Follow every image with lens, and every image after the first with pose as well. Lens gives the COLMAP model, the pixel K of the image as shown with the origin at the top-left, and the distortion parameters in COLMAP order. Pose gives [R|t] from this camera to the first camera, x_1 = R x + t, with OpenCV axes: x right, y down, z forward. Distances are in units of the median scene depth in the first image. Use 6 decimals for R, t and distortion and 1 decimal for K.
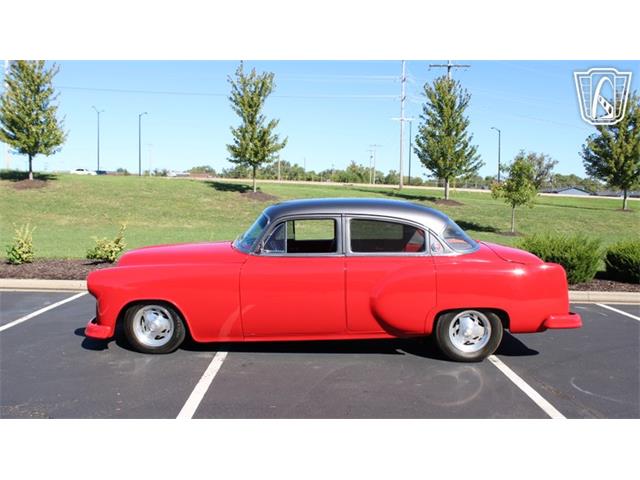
lens RADIAL K [[540.8, 0, 308.0], [0, 540.8, 238.7], [0, 0, 1]] dist [-0.160519, 0.144291]
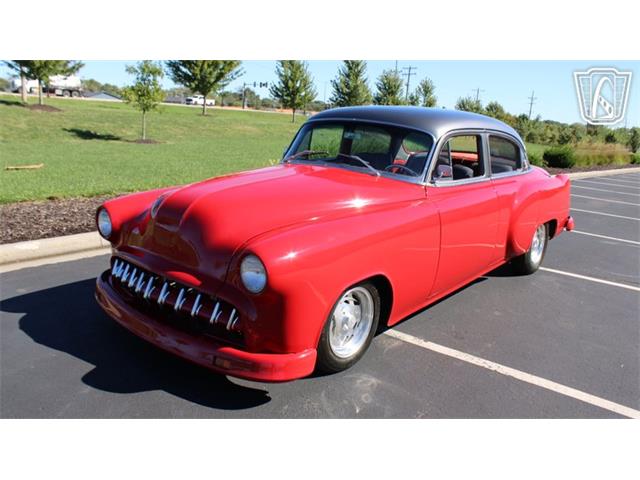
lens RADIAL K [[540.8, 0, 308.0], [0, 540.8, 238.7], [0, 0, 1]] dist [-0.160519, 0.144291]
pose [[0.630140, -0.169924, 0.757661, -0.157164], [0.034469, 0.980921, 0.191327, -0.008358], [-0.775716, -0.094447, 0.623974, 0.139717]]
